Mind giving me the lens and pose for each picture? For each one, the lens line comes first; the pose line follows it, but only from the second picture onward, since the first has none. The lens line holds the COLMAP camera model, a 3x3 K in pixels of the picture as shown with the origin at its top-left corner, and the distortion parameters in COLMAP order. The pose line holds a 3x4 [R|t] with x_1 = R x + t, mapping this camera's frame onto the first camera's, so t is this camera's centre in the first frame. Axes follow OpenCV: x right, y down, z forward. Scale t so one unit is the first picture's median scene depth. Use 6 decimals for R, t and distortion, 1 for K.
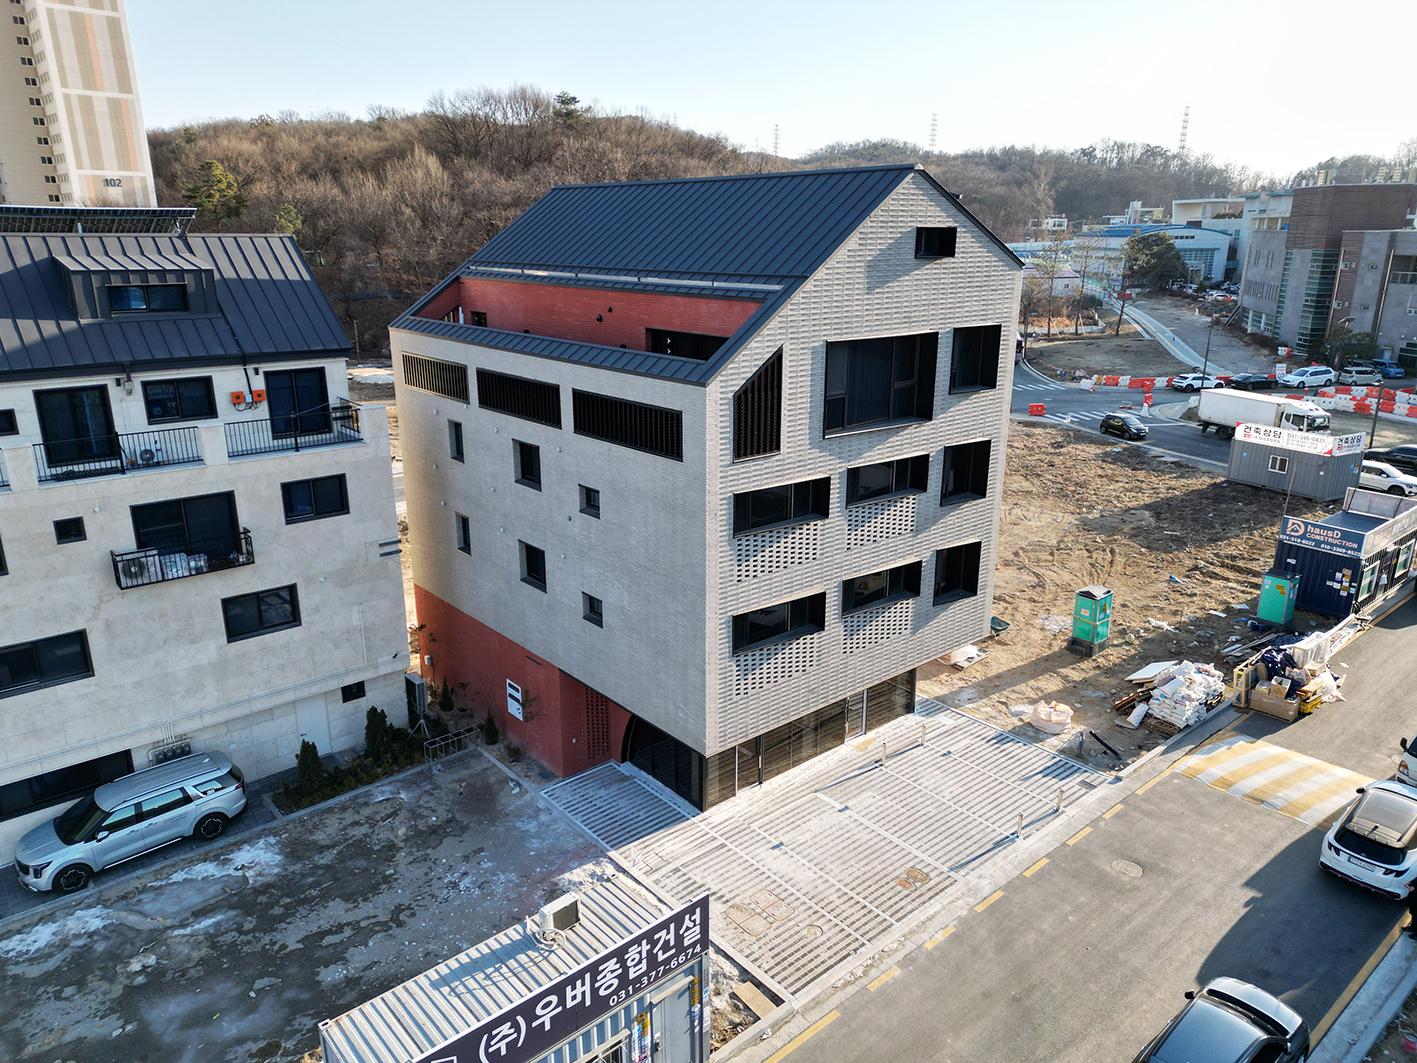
lens RADIAL K [[984.5, 0, 708.7], [0, 984.5, 528.4], [0, 0, 1]] dist [0.068661, -0.056539]
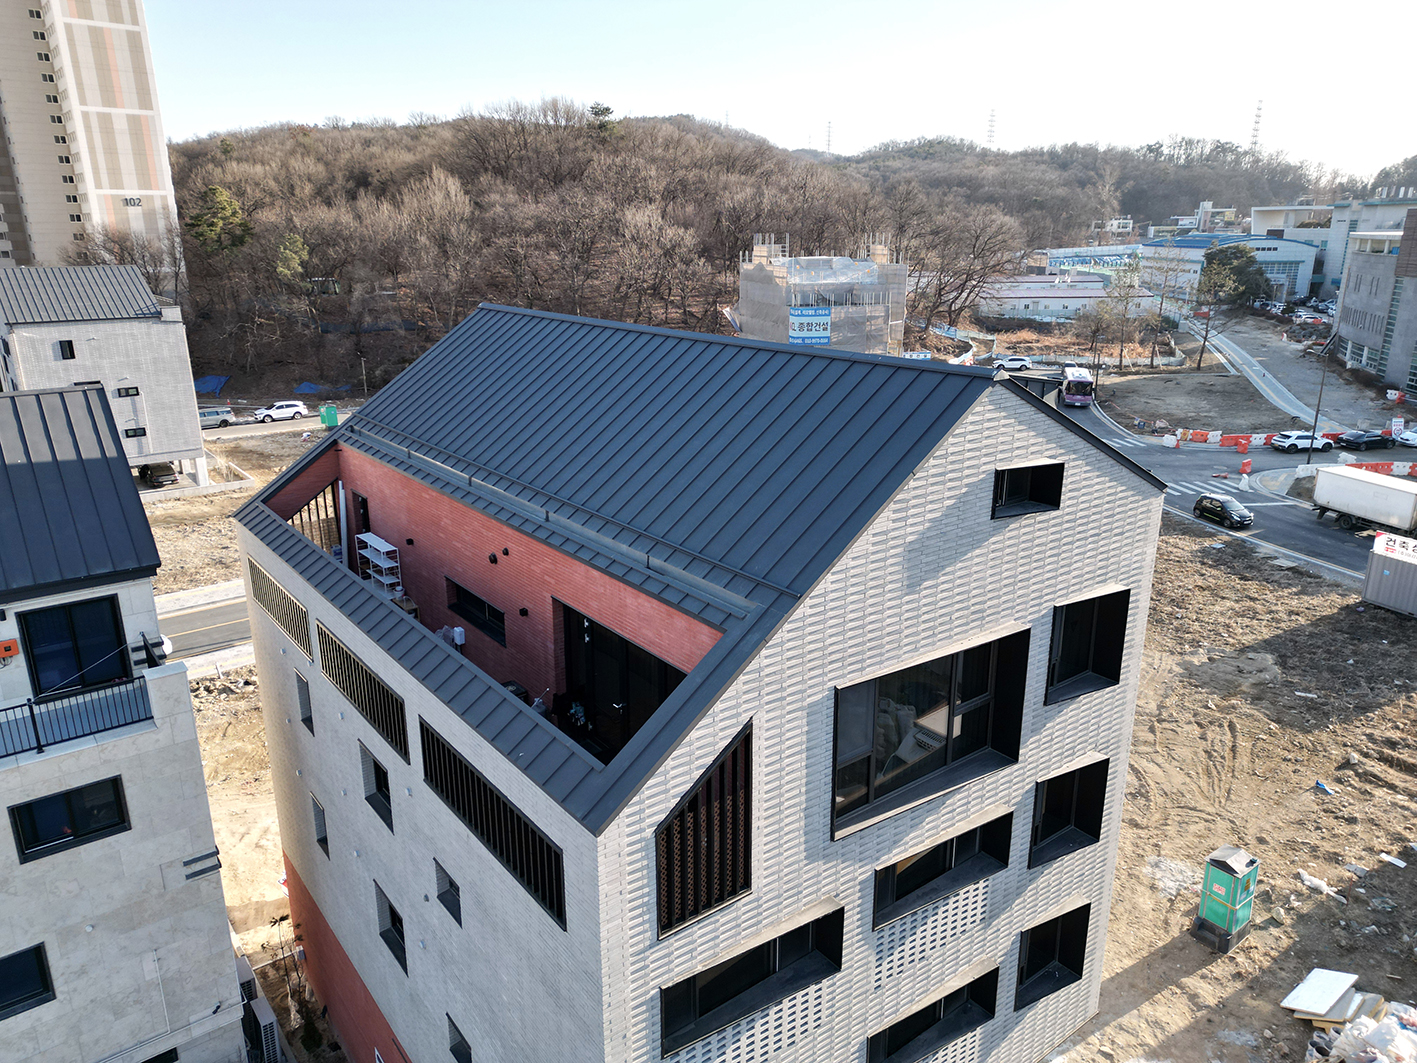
lens RADIAL K [[981.8, 0, 708.5], [0, 981.8, 531.5], [0, 0, 1]] dist [0.087003, -0.084635]
pose [[0.998731, 0.011746, -0.048978, 0.056582], [-0.011445, 0.999914, 0.006438, -0.218343], [0.049050, -0.005869, 0.998779, 0.334081]]
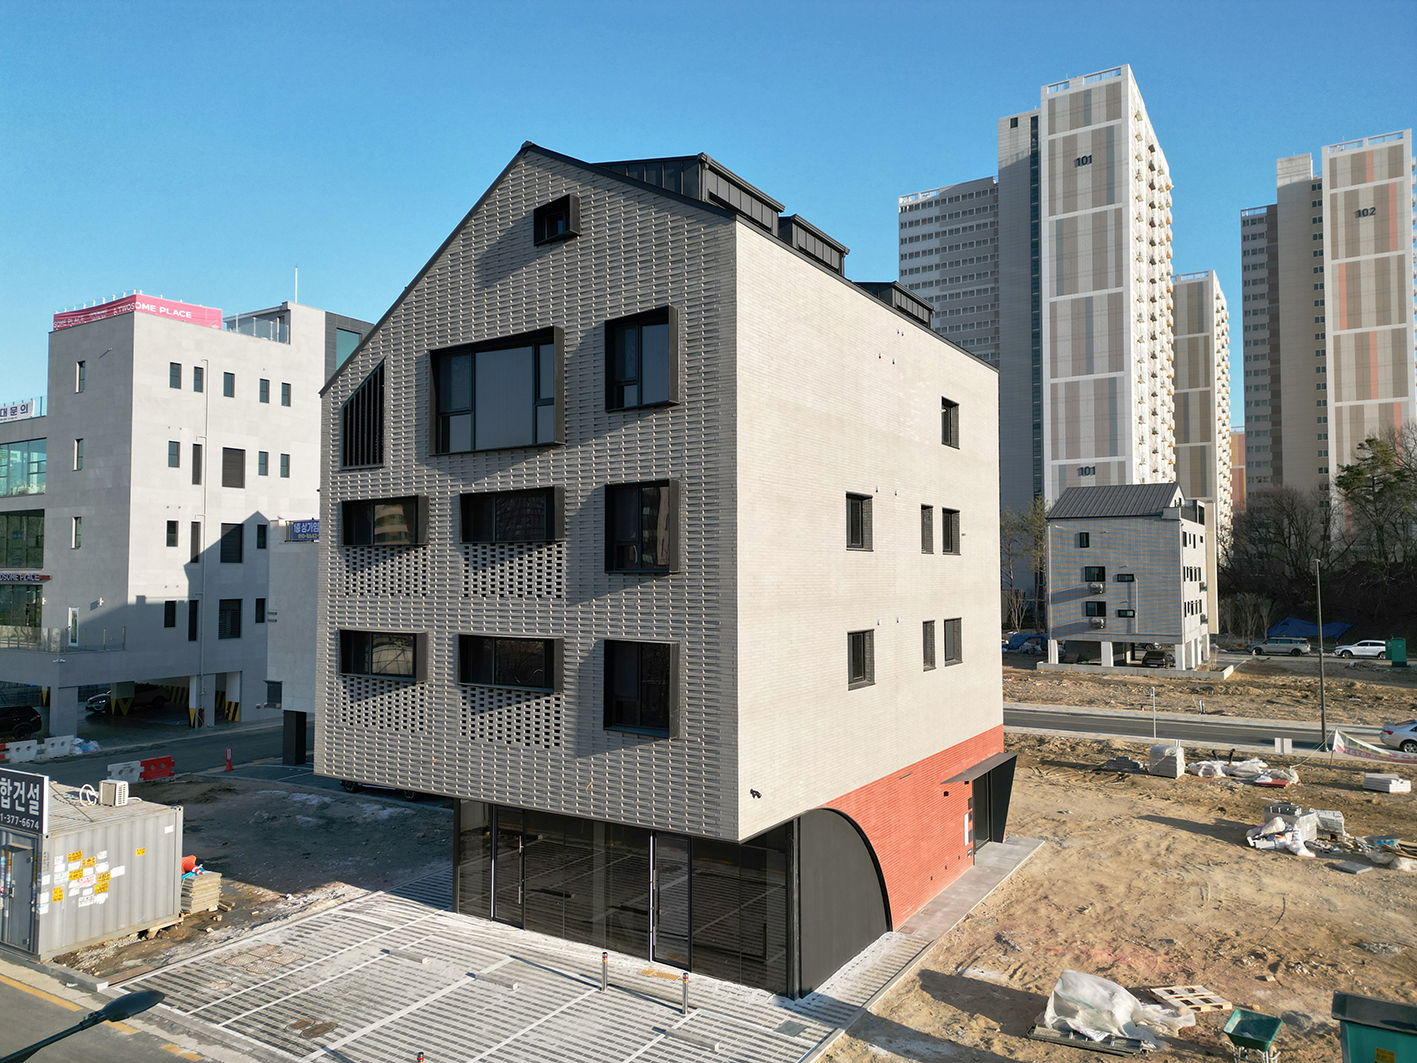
lens RADIAL K [[984.5, 0, 708.7], [0, 984.5, 528.4], [0, 0, 1]] dist [0.068661, -0.056539]
pose [[0.294716, -0.043060, -0.954614, 0.842442], [-0.273702, 0.953326, -0.127501, 0.014563], [0.915549, 0.298857, 0.269175, 0.802927]]
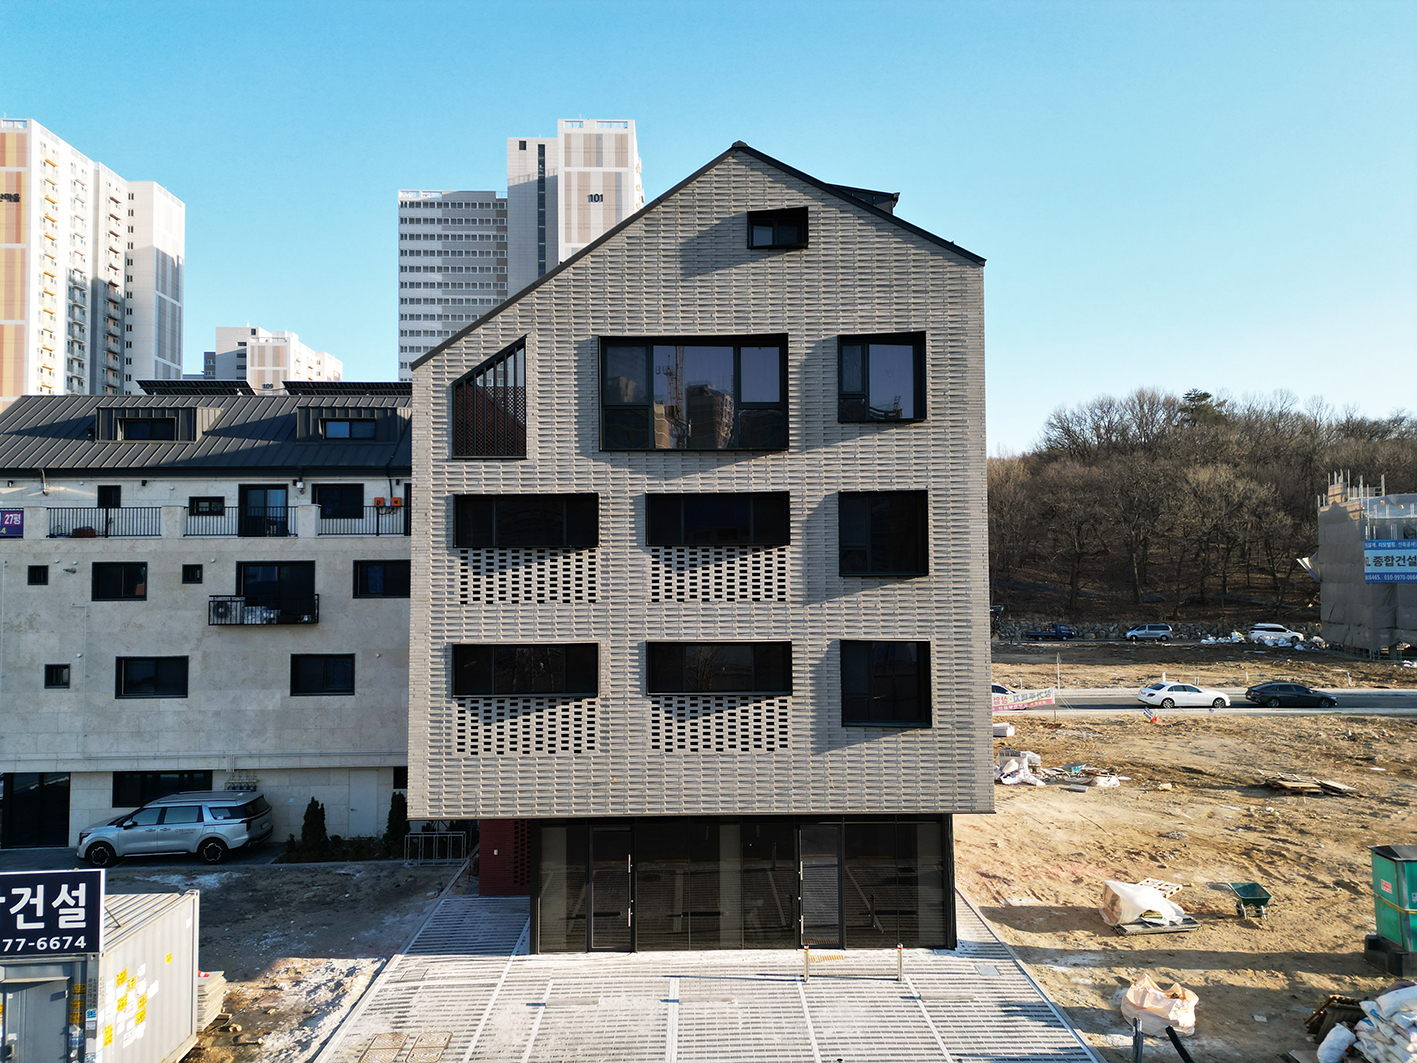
lens RADIAL K [[981.8, 0, 708.5], [0, 981.8, 531.5], [0, 0, 1]] dist [0.087003, -0.084635]
pose [[0.770485, -0.033506, -0.636577, 0.570033], [-0.176877, 0.948168, -0.263991, 0.141243], [0.612428, 0.315997, 0.724623, 0.377048]]
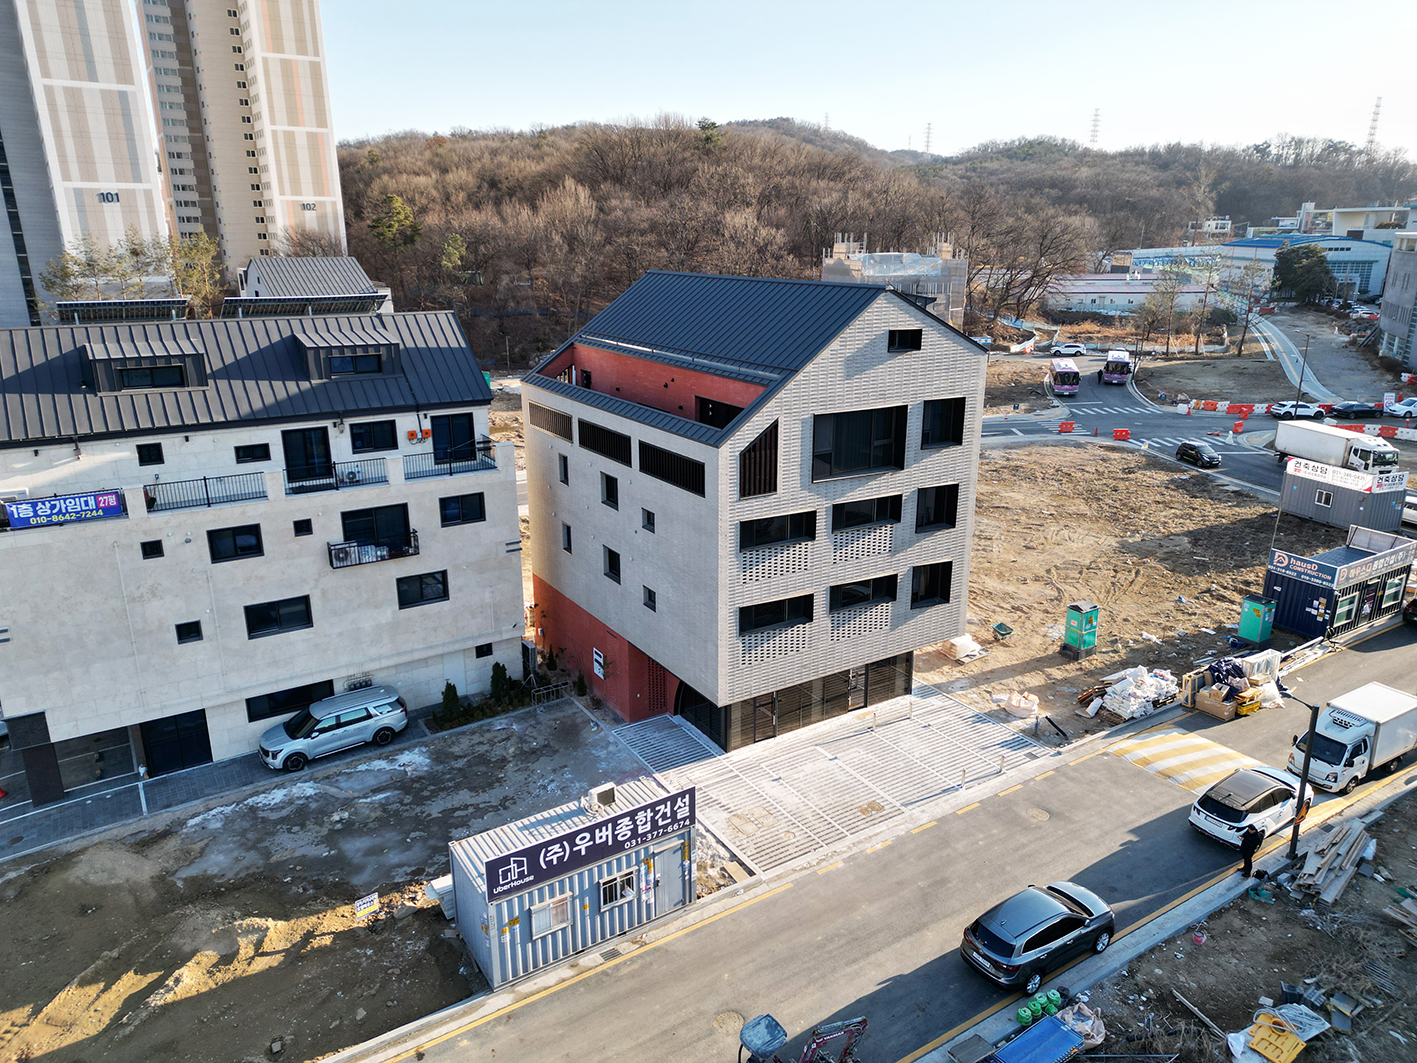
lens RADIAL K [[982.2, 0, 710.0], [0, 982.2, 525.8], [0, 0, 1]] dist [0.087823, -0.085150]
pose [[0.989876, 0.039029, -0.136461, 0.131267], [-0.039080, 0.999233, 0.002301, -0.022703], [0.136446, 0.003055, 0.990643, -0.308233]]
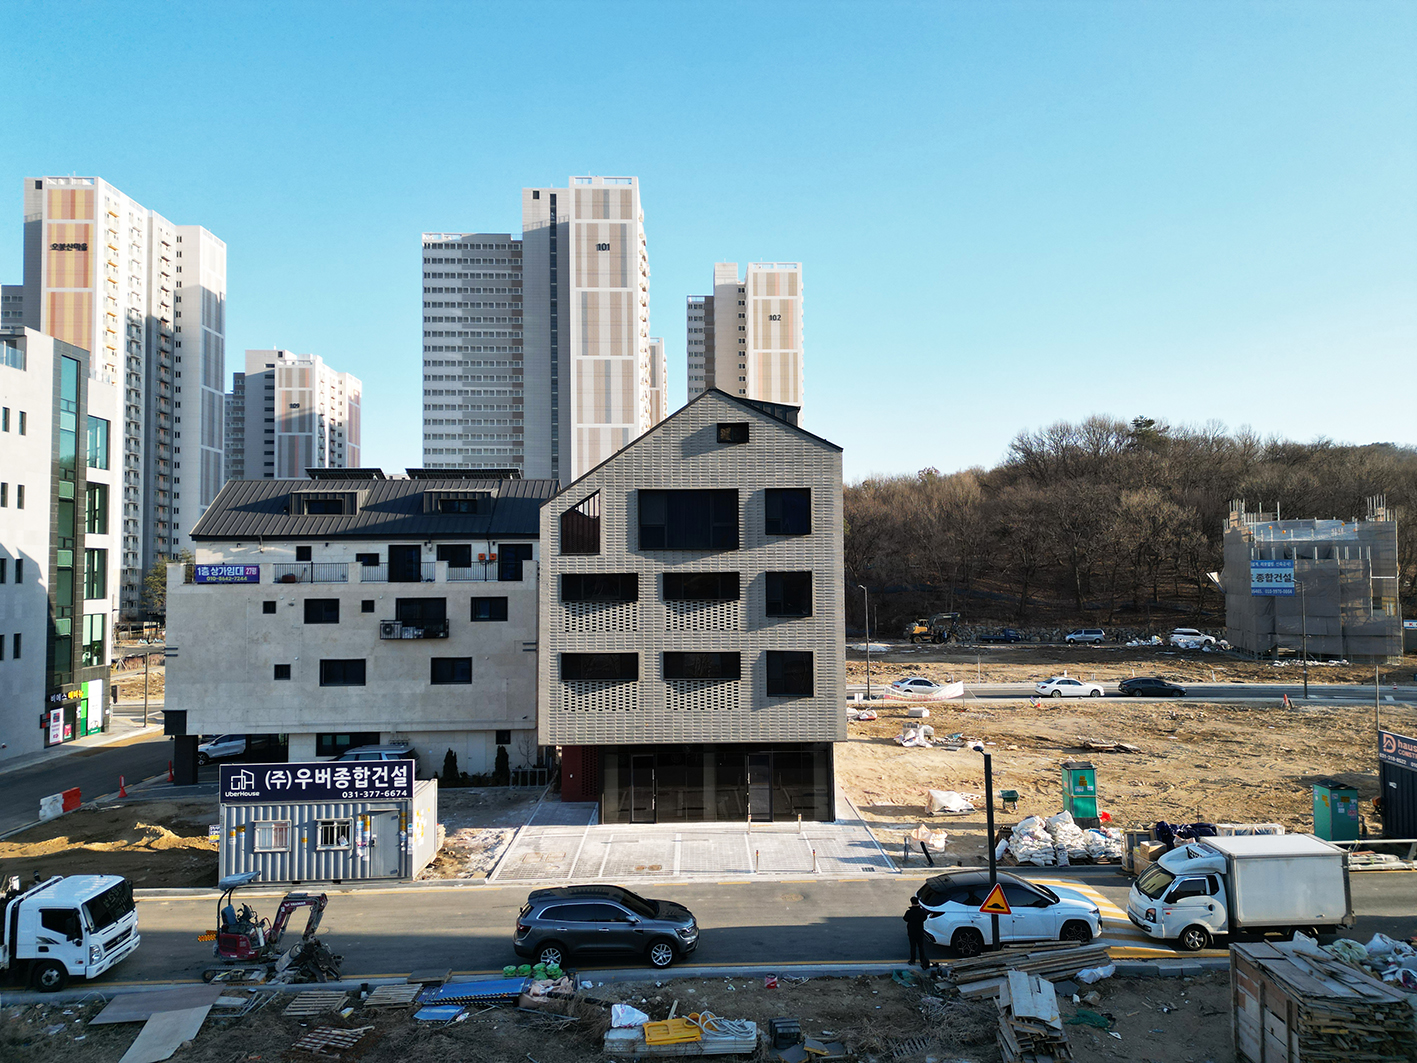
lens RADIAL K [[982.2, 0, 710.0], [0, 982.2, 525.8], [0, 0, 1]] dist [0.087823, -0.085150]
pose [[0.772834, -0.037596, -0.633493, 0.953478], [-0.175352, 0.946728, -0.270107, 0.219093], [0.609901, 0.319832, 0.725071, -0.062618]]
